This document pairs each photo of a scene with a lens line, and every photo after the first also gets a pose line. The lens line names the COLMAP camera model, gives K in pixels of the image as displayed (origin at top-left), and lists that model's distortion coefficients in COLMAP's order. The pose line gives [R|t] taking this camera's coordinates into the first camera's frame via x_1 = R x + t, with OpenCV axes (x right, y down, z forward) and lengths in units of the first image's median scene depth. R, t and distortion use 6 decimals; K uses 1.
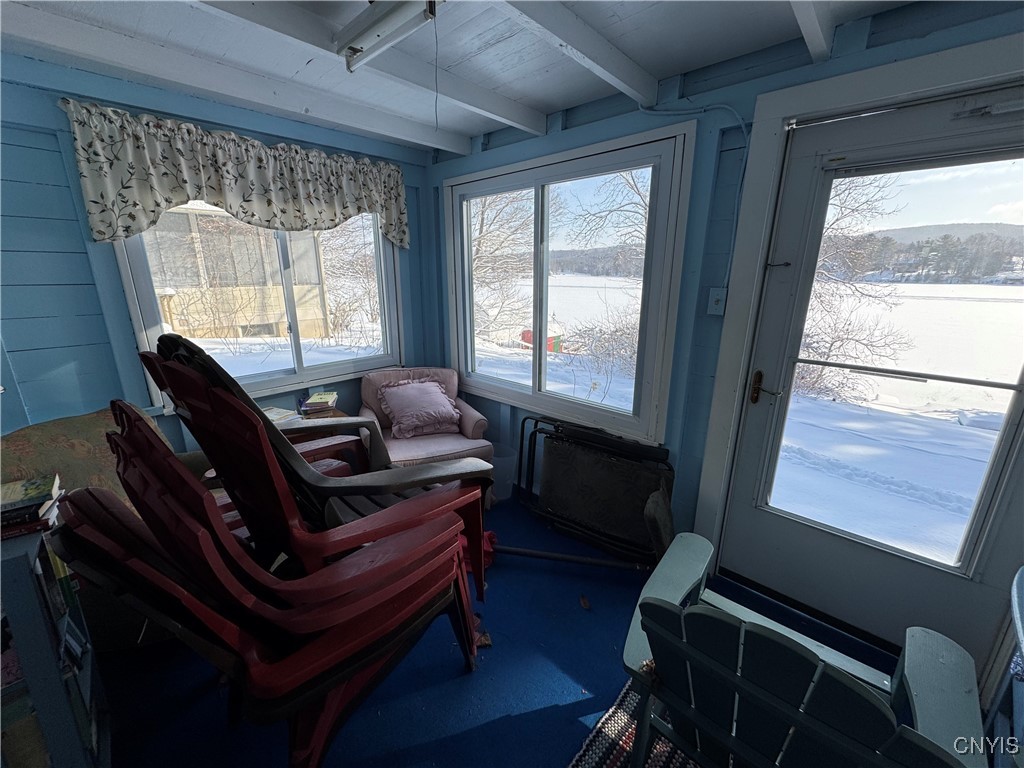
lens RADIAL K [[409.2, 0, 509.6], [0, 409.2, 384.2], [0, 0, 1]] dist [-0.003304, 0.000425]
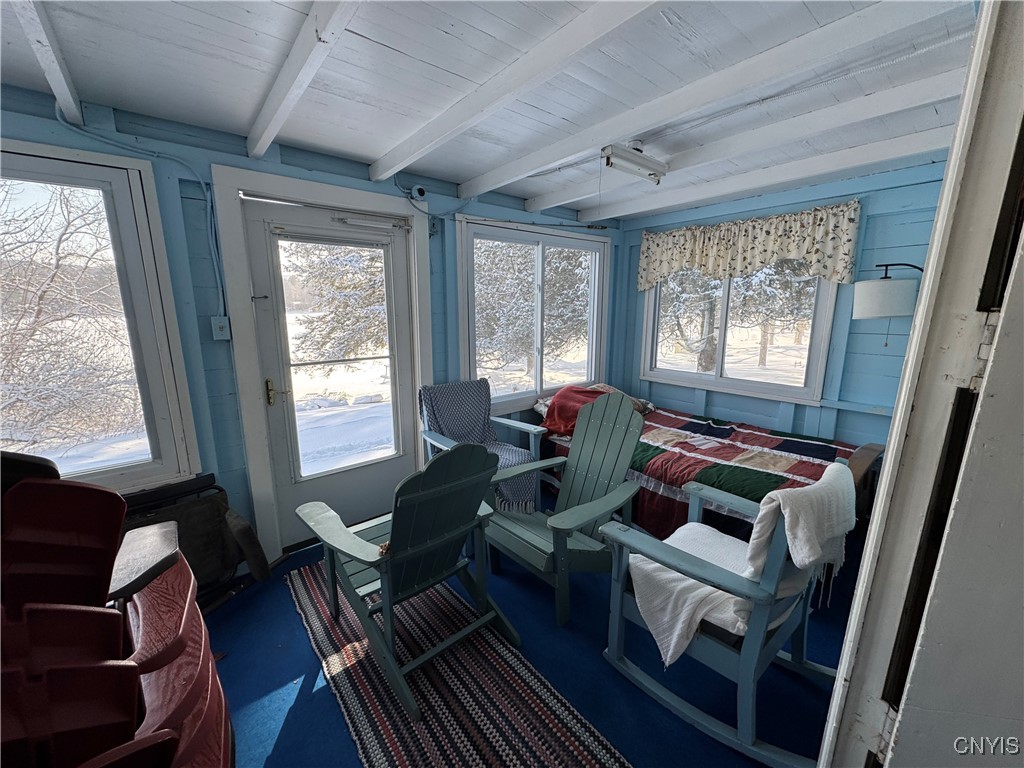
lens RADIAL K [[409.2, 0, 509.2], [0, 409.2, 386.3], [0, 0, 1]] dist [-0.003304, 0.000425]
pose [[0.127795, -0.200214, 0.971382, -0.558871], [0.268955, 0.949709, 0.160363, -0.013593], [-0.954637, 0.240764, 0.175217, 0.067472]]
